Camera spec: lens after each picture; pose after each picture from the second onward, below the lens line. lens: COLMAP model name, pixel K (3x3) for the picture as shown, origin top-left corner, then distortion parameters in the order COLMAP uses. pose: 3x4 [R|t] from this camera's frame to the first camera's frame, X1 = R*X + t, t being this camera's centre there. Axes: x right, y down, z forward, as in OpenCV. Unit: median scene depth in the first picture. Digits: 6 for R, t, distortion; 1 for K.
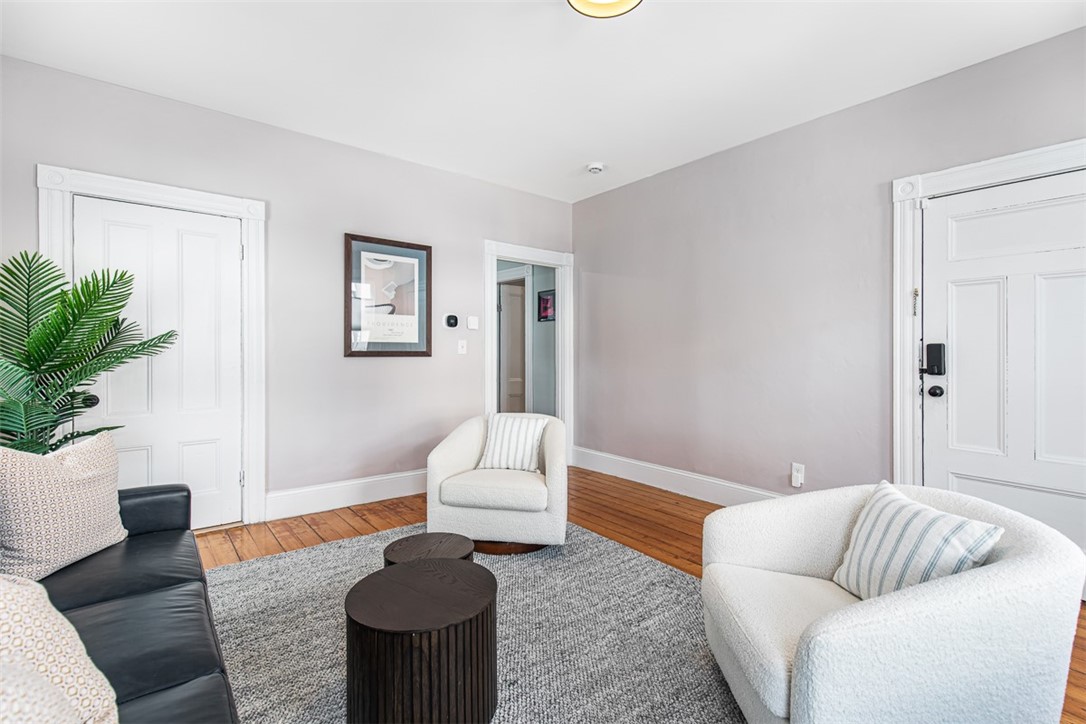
lens RADIAL K [[501.9, 0, 545.9], [0, 501.9, 347.9], [0, 0, 1]] dist [0.023728, -0.000084]
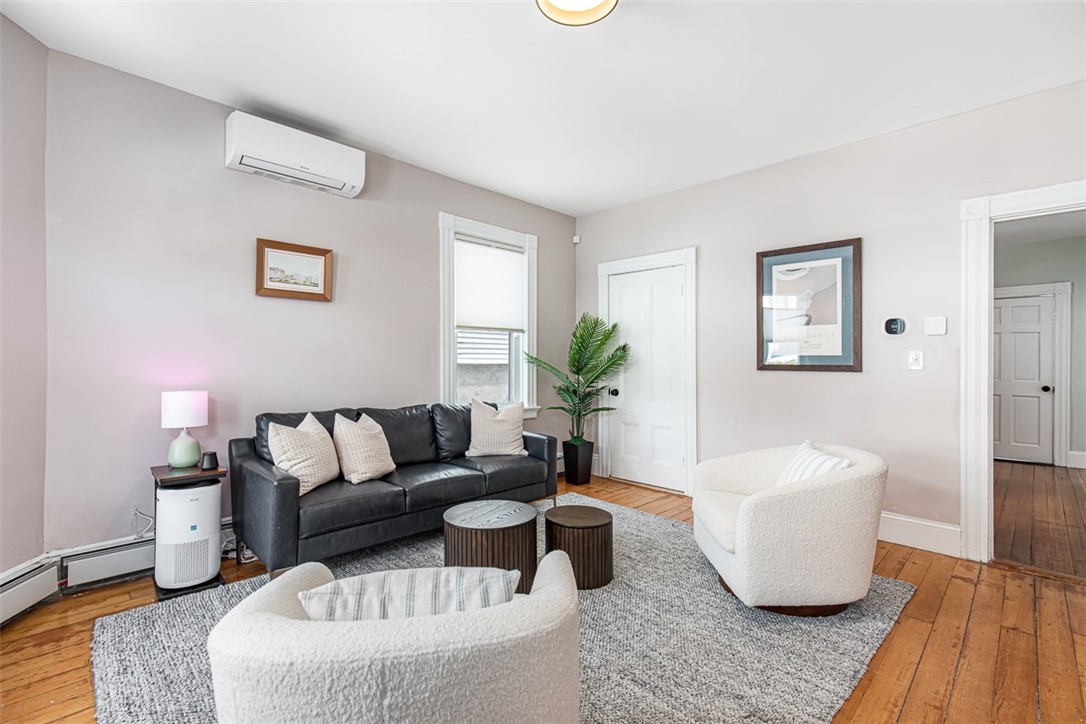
lens RADIAL K [[490.1, 0, 540.0], [0, 490.1, 364.3], [0, 0, 1]] dist [-0.000239, -0.000310]
pose [[0.104465, 0.000059, -0.994529, 0.559392], [-0.002714, 0.999996, -0.000225, 0.007118], [0.994525, 0.002723, 0.104465, 0.431407]]
